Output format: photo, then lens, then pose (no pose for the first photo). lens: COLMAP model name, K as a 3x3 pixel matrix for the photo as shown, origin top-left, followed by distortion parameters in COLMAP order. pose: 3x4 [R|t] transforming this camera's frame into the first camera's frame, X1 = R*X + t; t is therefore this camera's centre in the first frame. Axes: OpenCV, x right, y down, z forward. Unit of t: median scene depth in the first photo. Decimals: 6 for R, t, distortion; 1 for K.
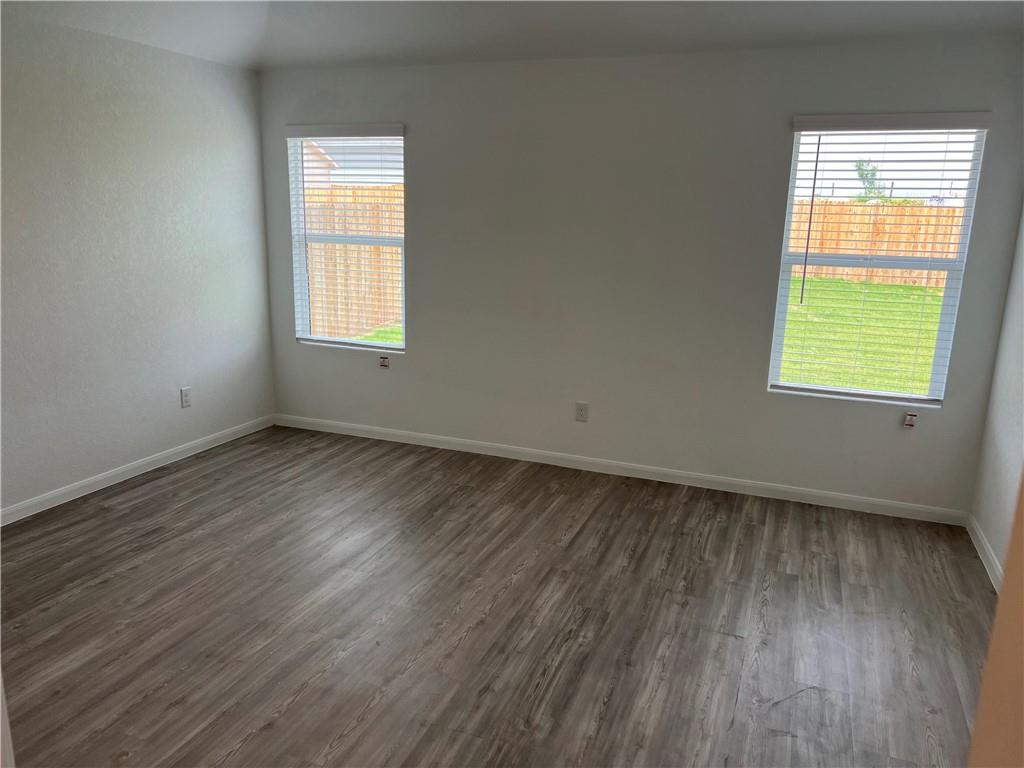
lens RADIAL K [[779.1, 0, 512.0], [0, 779.1, 384.0], [0, 0, 1]] dist [0.064827, -0.070191]
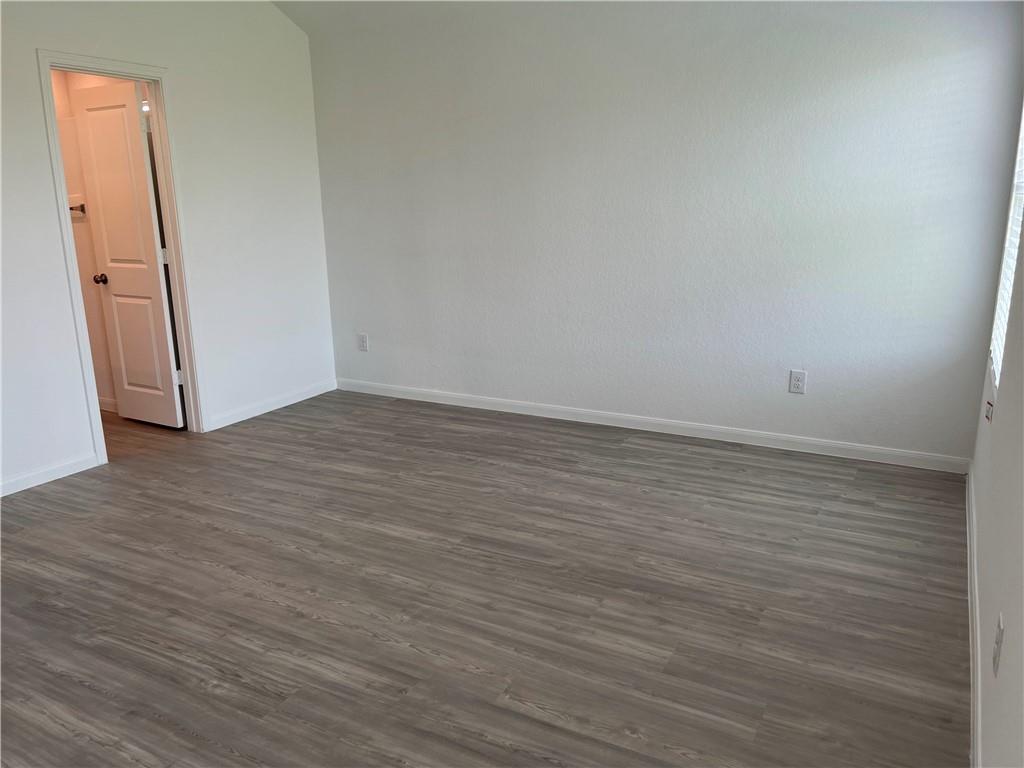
lens RADIAL K [[779.1, 0, 512.0], [0, 779.1, 384.0], [0, 0, 1]] dist [0.064827, -0.070191]
pose [[-0.149622, 0.210371, -0.966104, 0.532686], [-0.198035, 0.950928, 0.237737, -0.143537], [0.968708, 0.226893, -0.100619, 0.940134]]
